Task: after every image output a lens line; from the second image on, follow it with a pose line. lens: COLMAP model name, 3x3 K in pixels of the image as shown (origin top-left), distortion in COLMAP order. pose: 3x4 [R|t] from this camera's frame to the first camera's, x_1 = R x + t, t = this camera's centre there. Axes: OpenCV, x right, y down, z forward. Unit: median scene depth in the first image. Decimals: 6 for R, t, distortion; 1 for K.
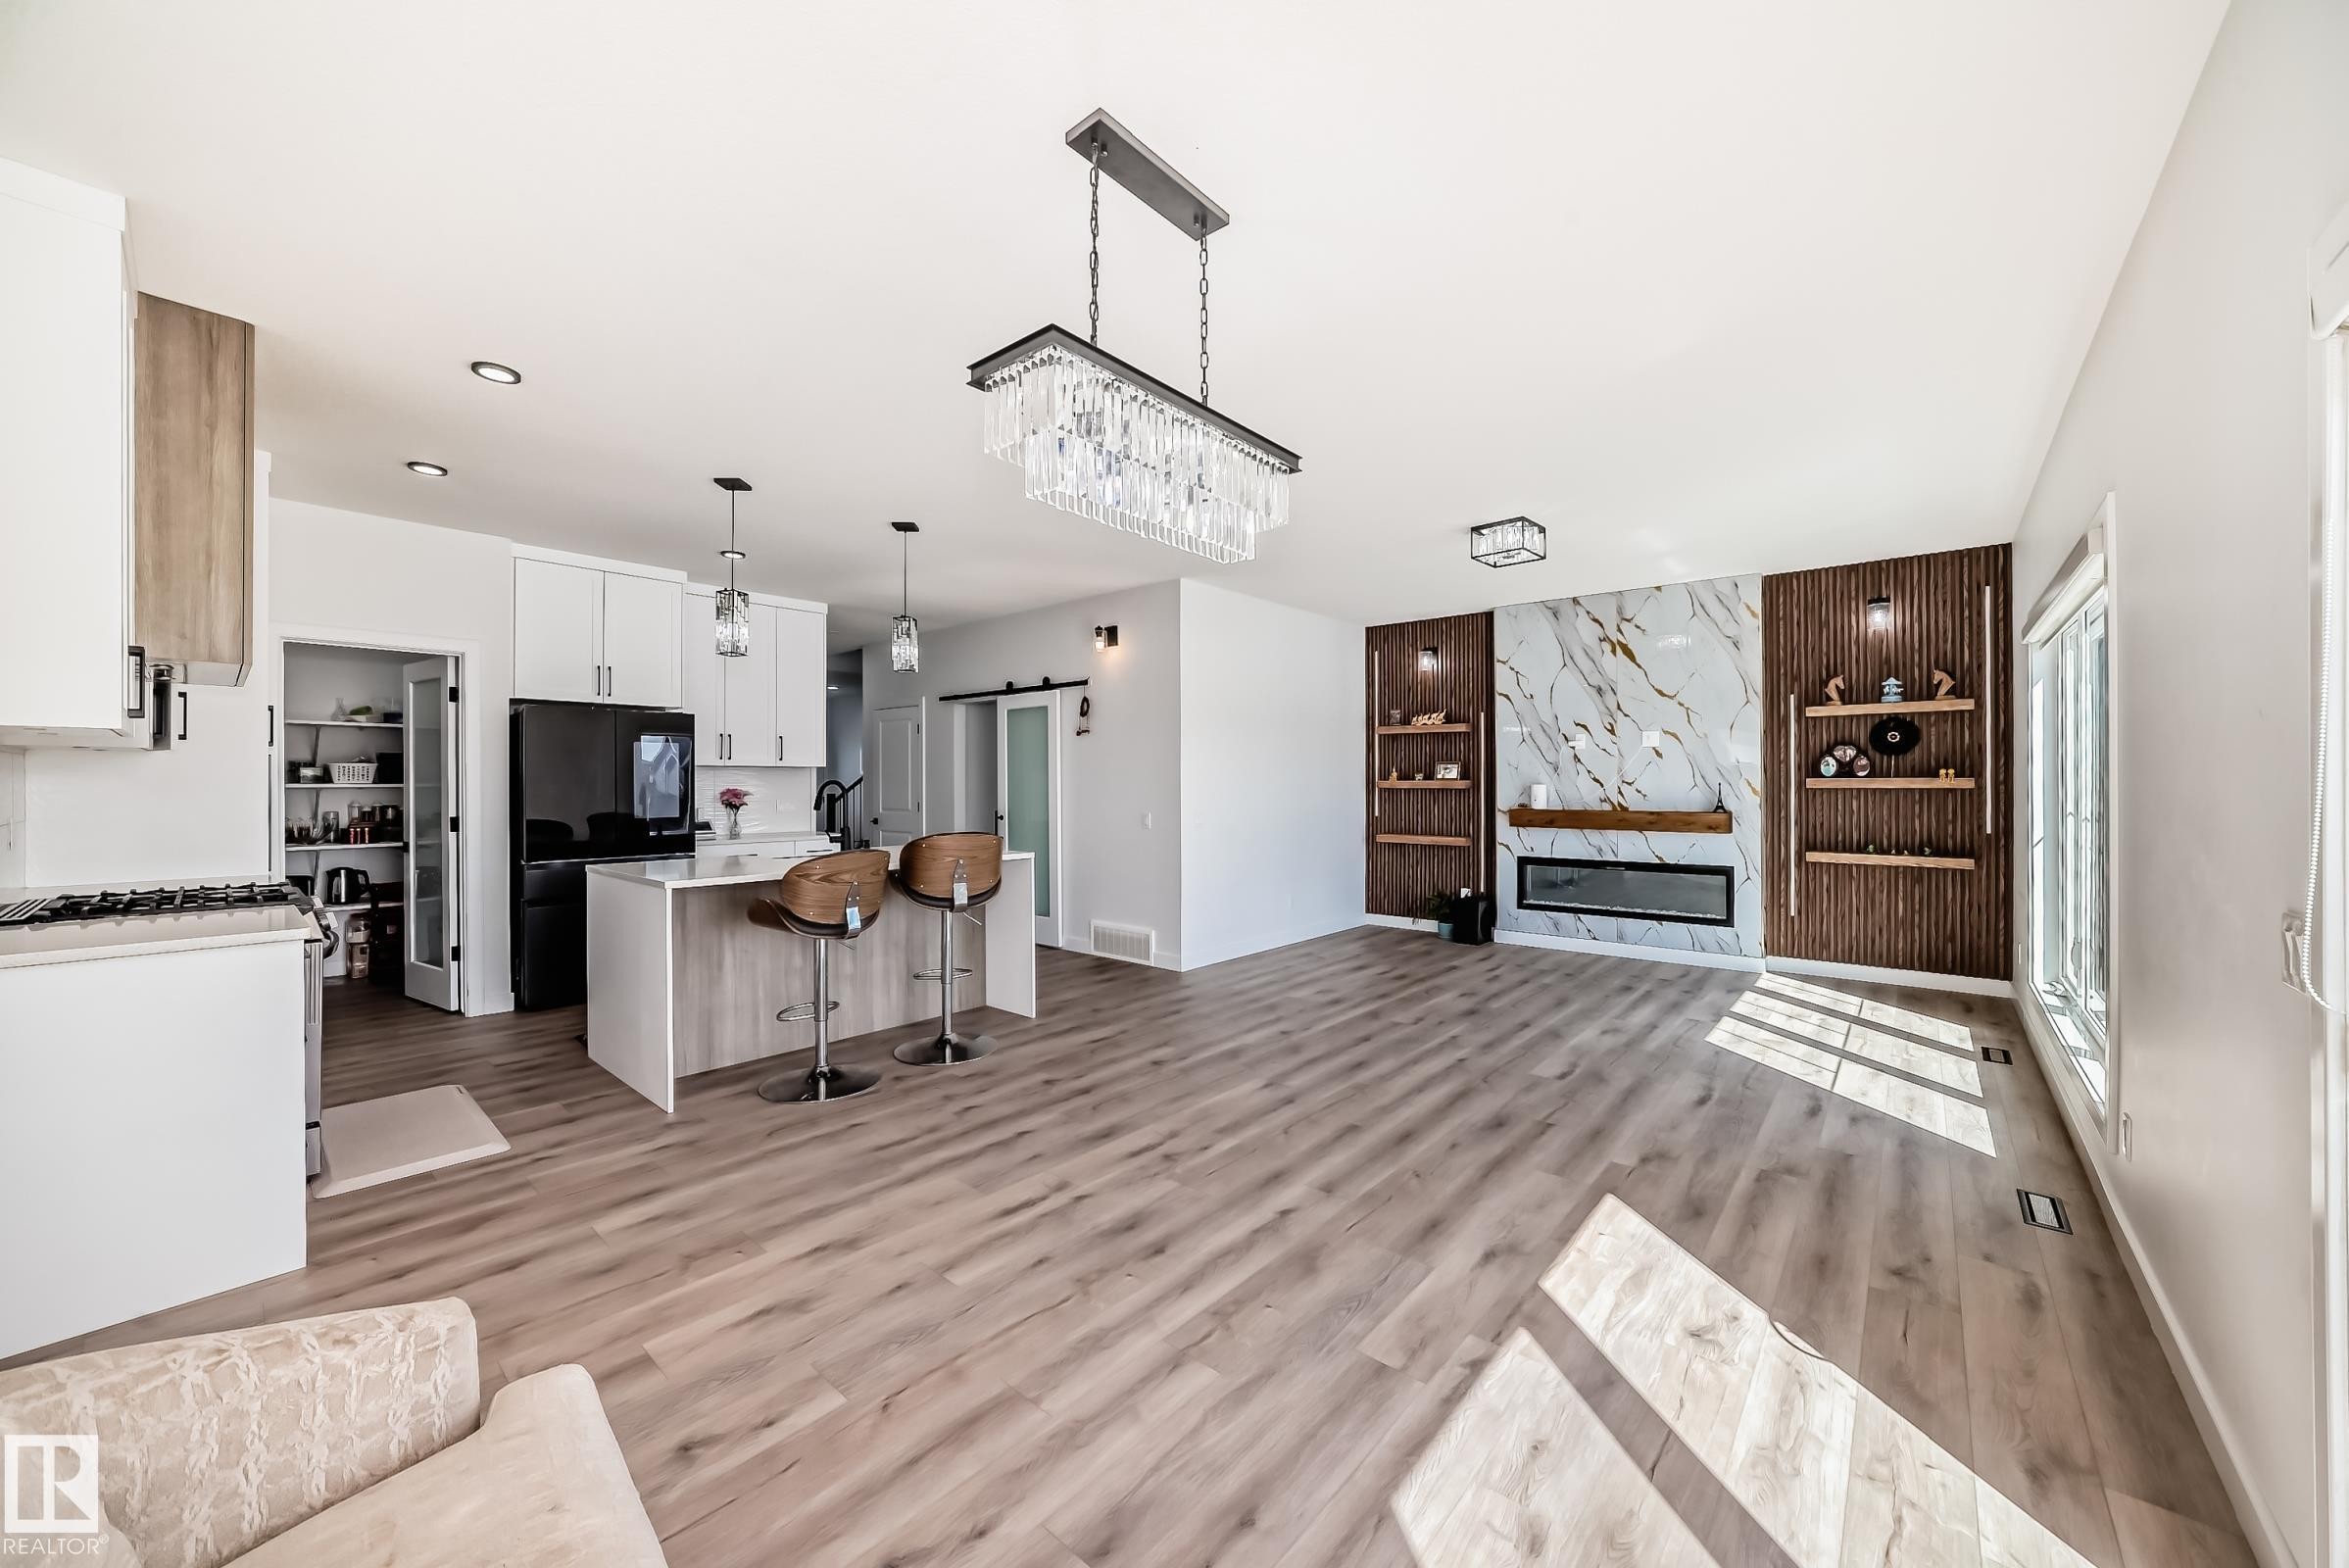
lens RADIAL K [[859.6, 0, 1188.9], [0, 859.6, 783.4], [0, 0, 1]] dist [-0.029732, 0.009452]
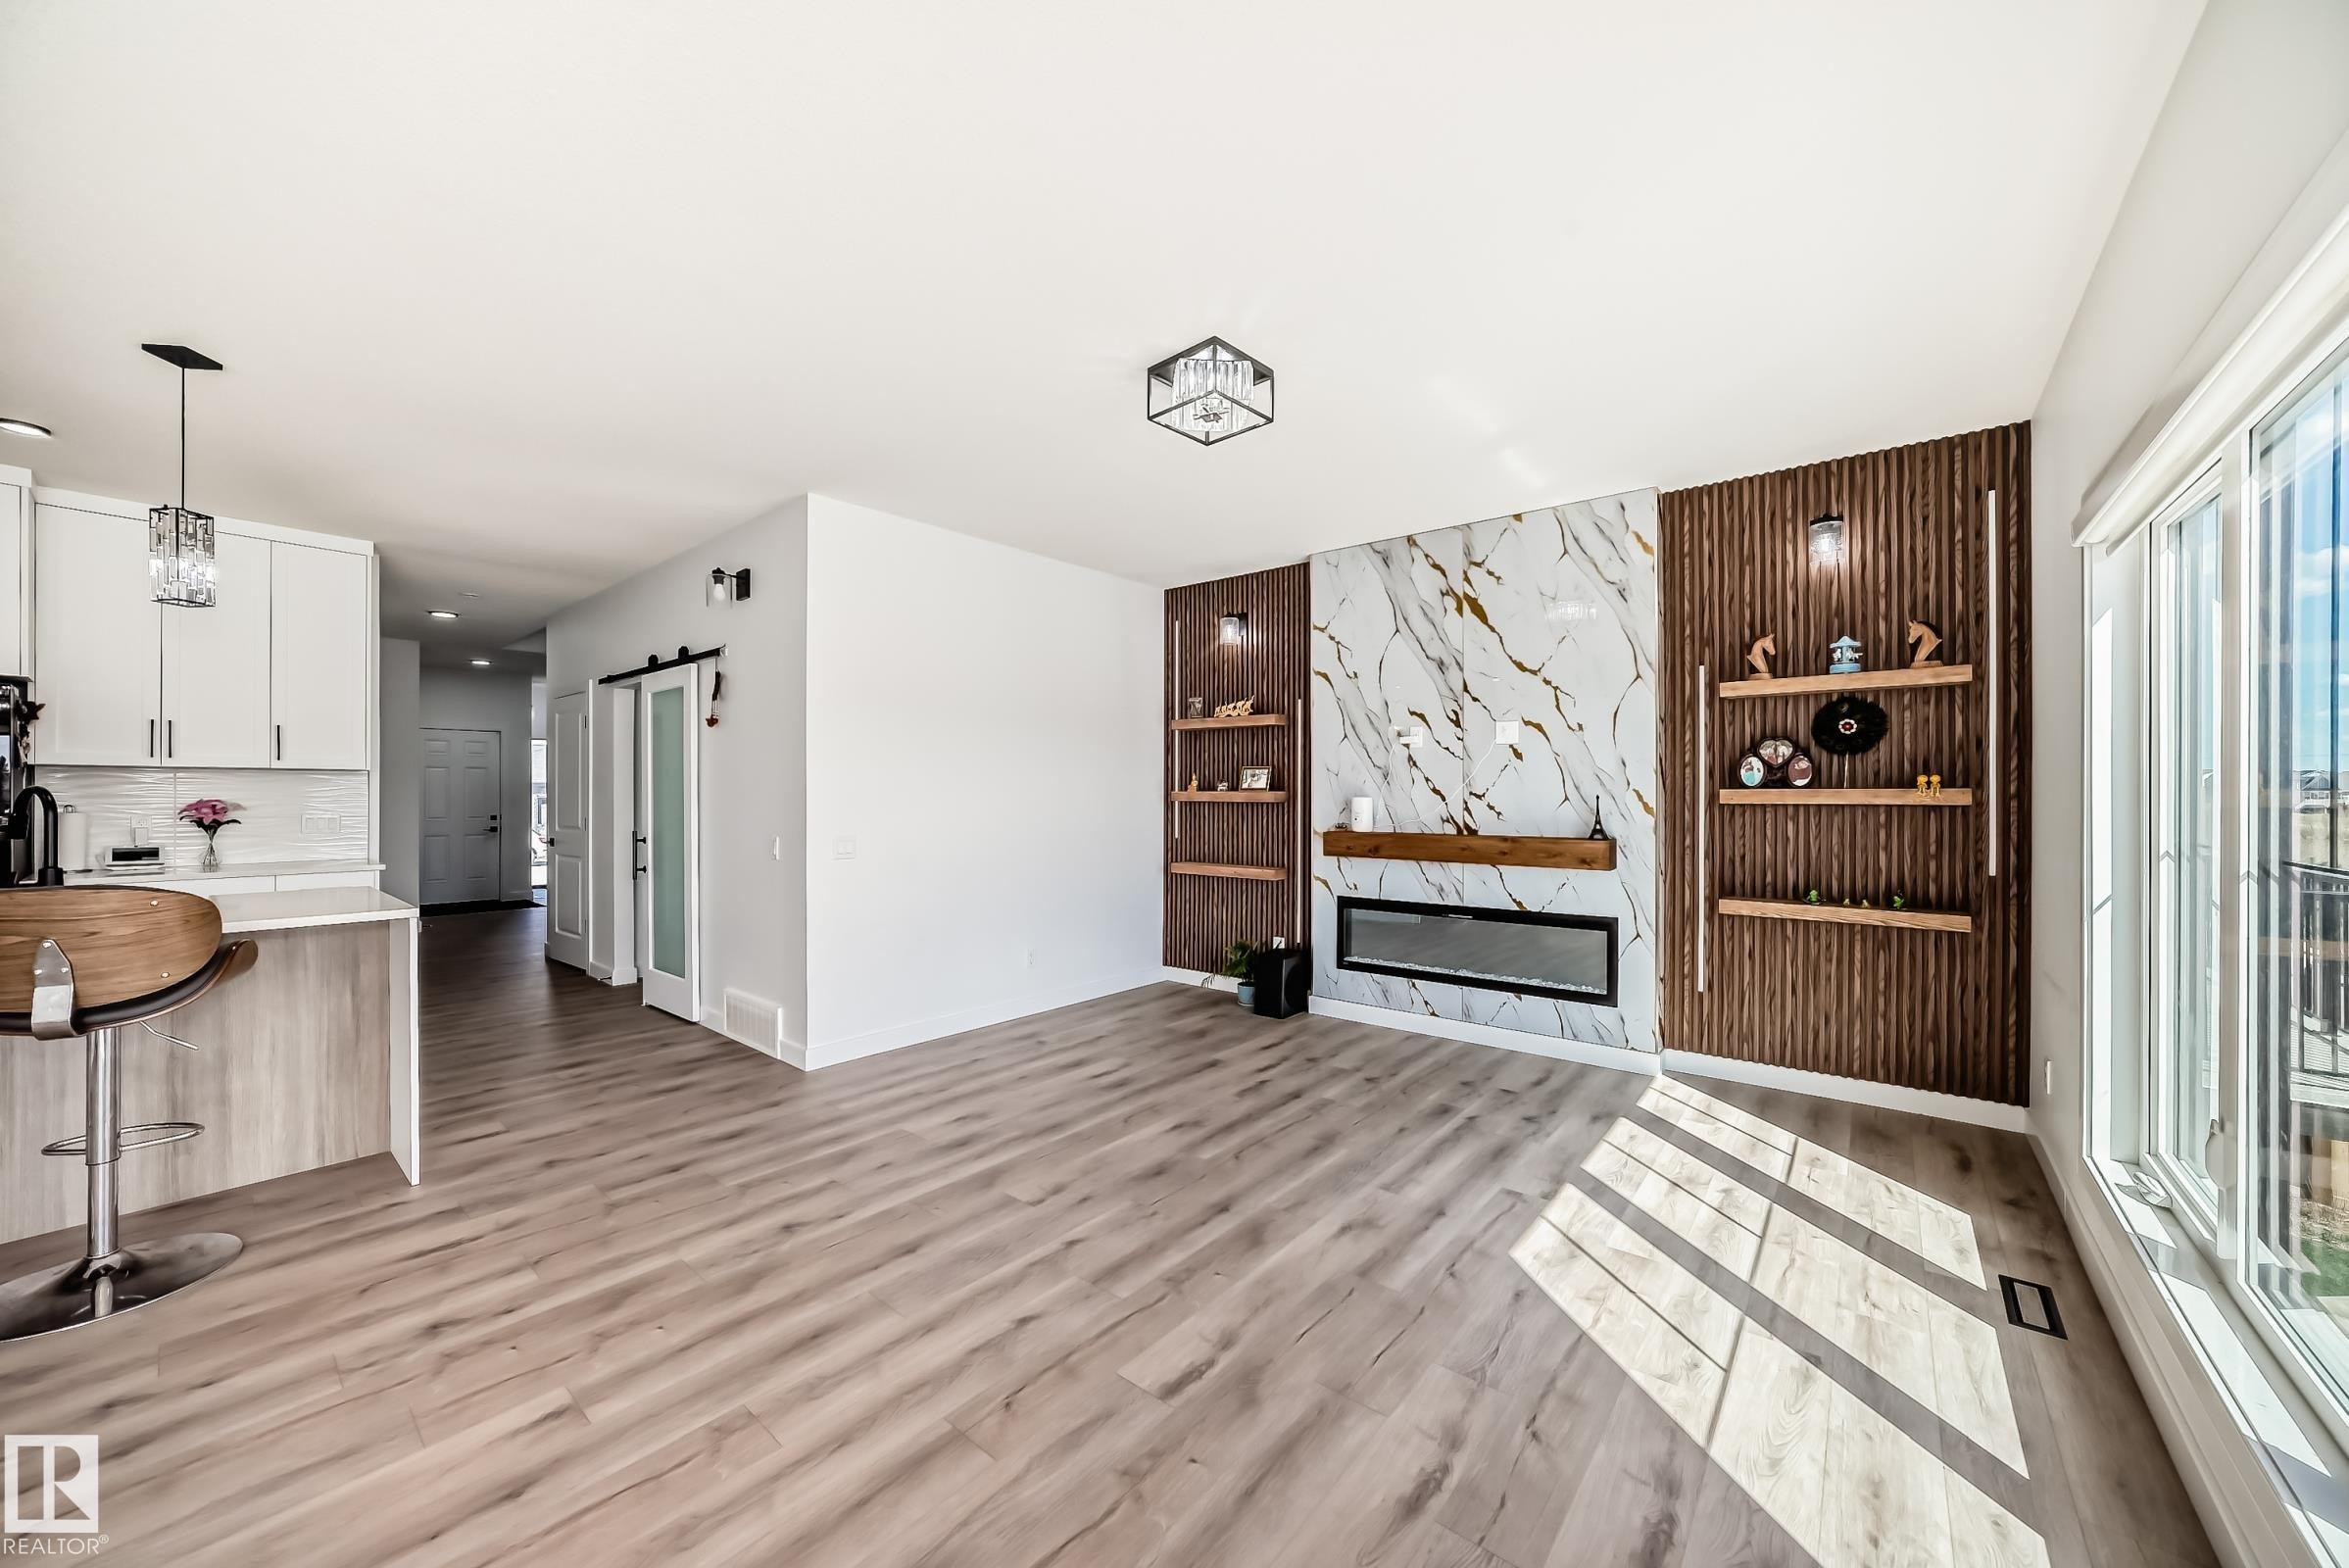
lens RADIAL K [[853.0, 0, 1184.7], [0, 853.0, 796.3], [0, 0, 1]] dist [-0.029417, 0.009086]
pose [[0.999716, 0.002993, 0.023646, 0.302308], [-0.003026, 0.999994, 0.001388, 0.000002], [-0.023642, -0.001459, 0.999719, 0.358745]]
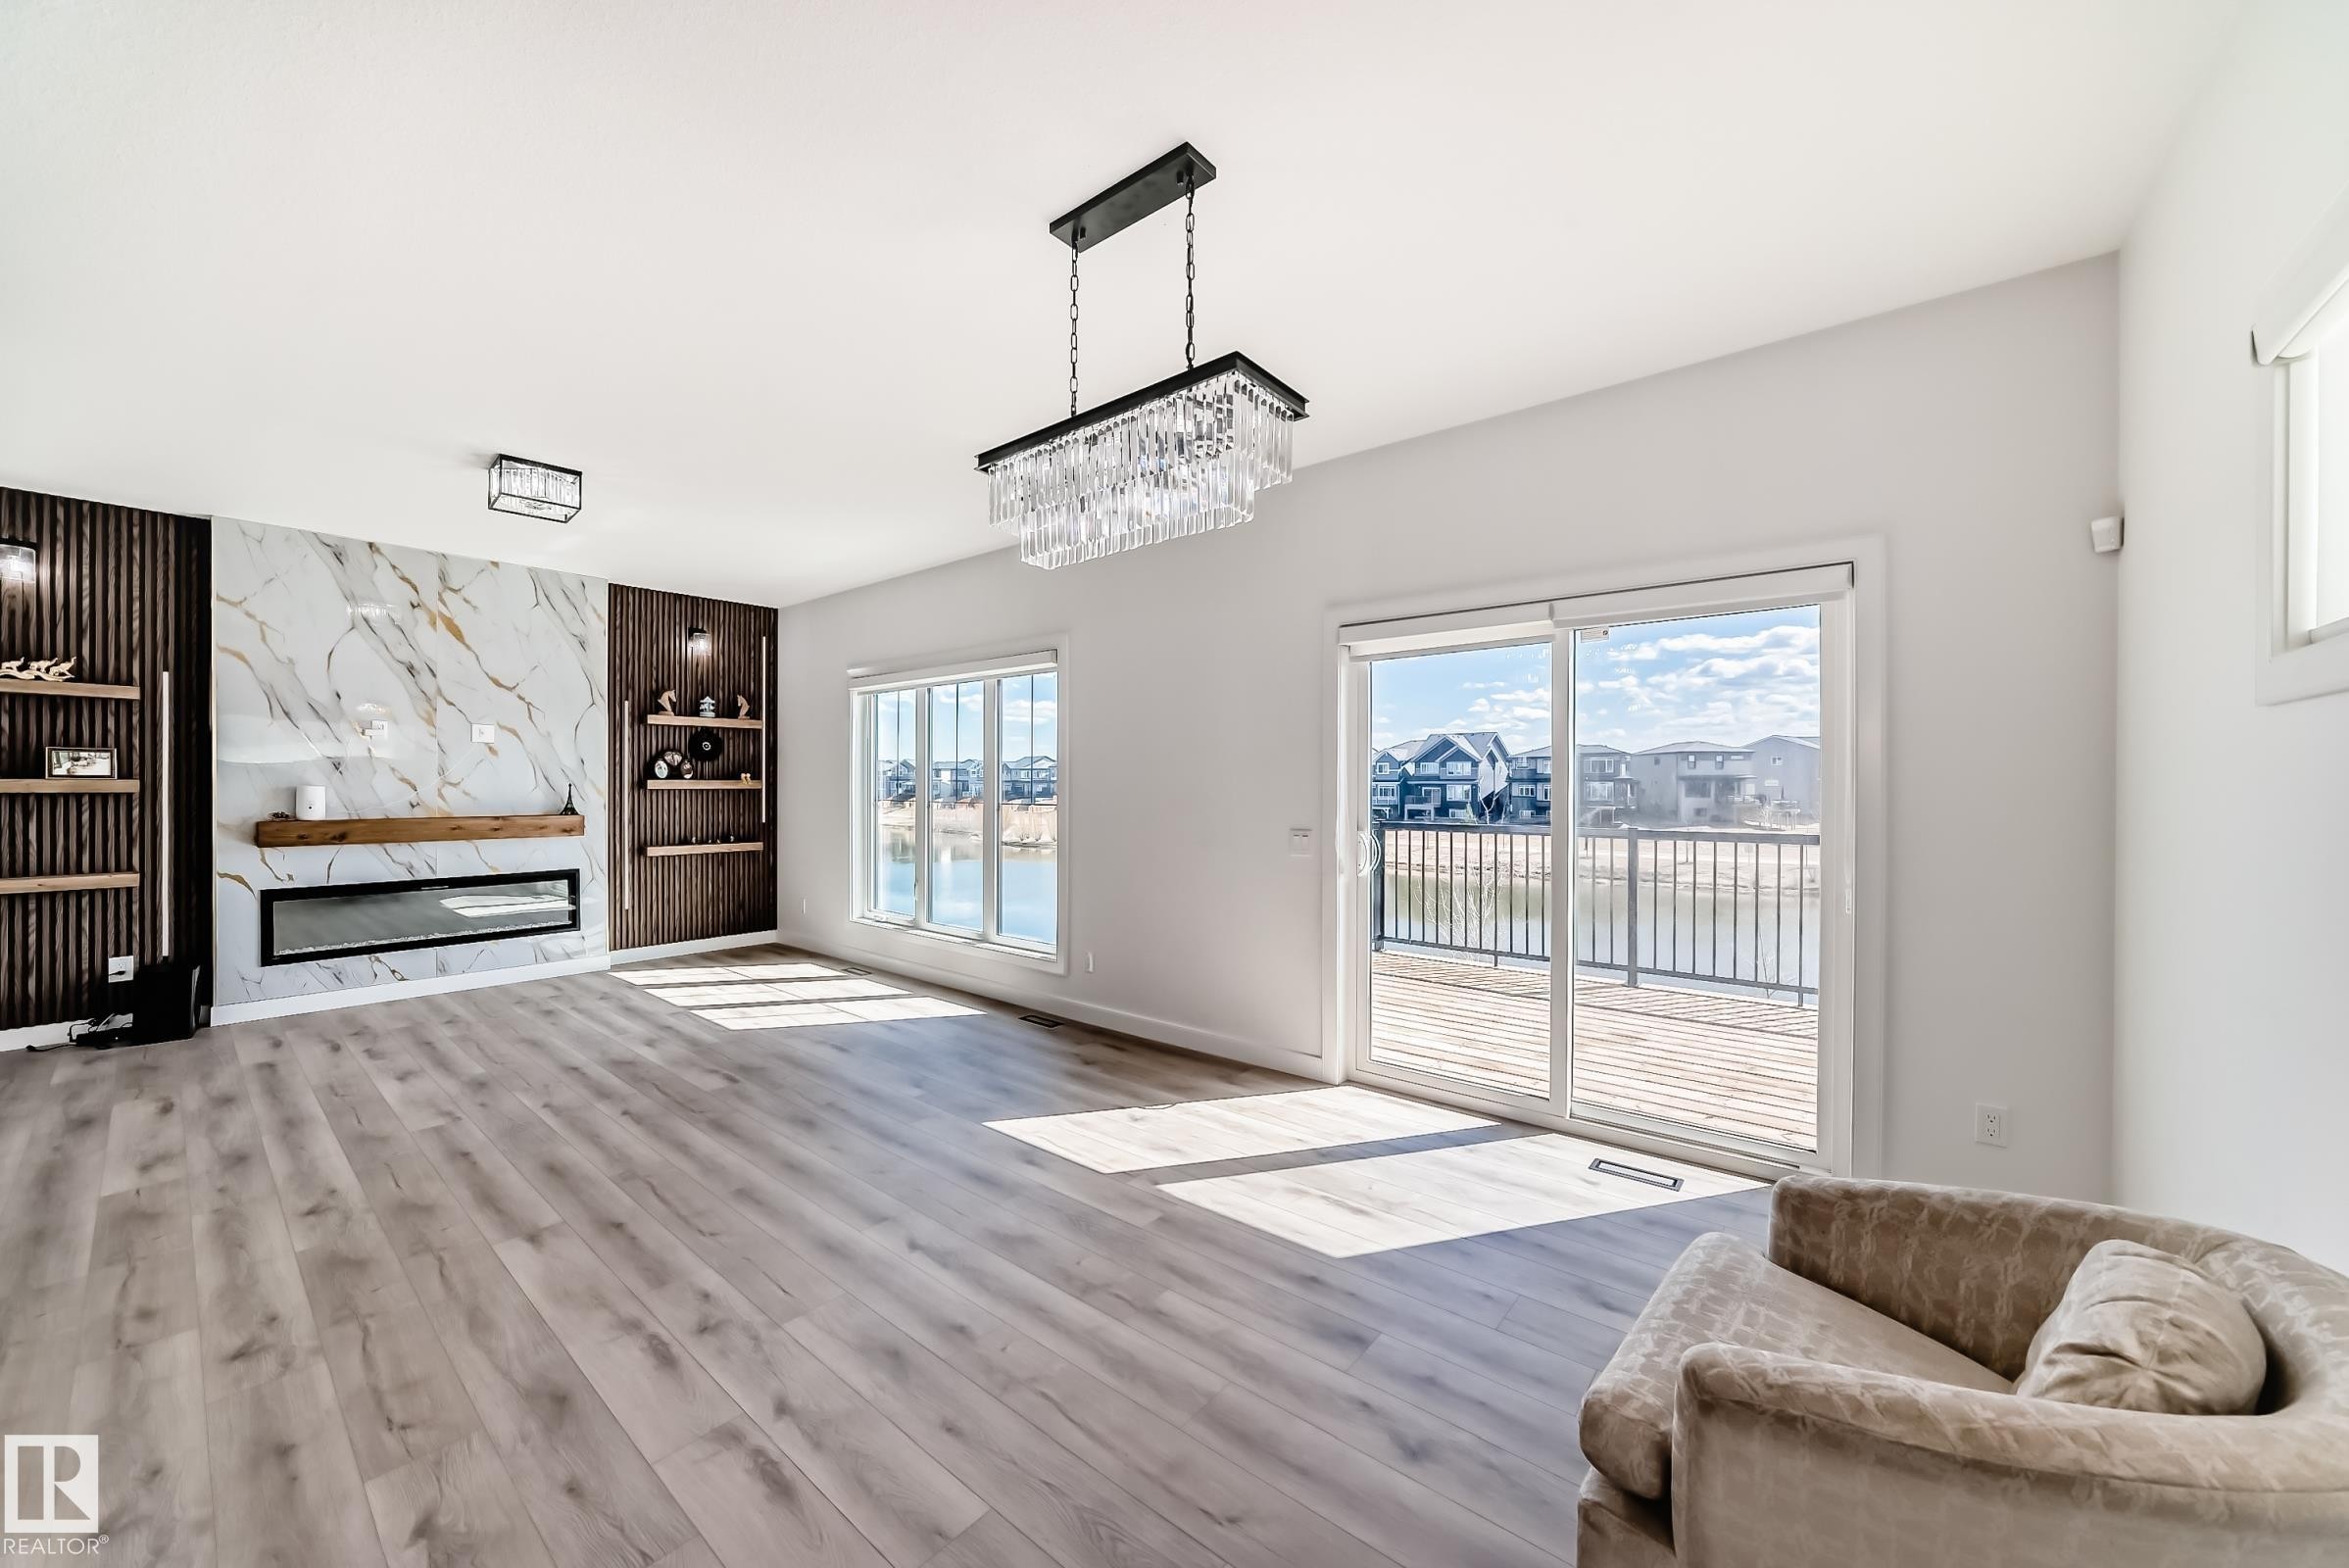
lens RADIAL K [[855.6, 0, 1185.6], [0, 855.6, 783.9], [0, 0, 1]] dist [-0.024669, 0.007524]
pose [[-0.027430, 0.001076, 0.999623, -0.396240], [-0.001050, 0.999999, -0.001105, -0.000482], [-0.999623, -0.001080, -0.027429, 0.352703]]
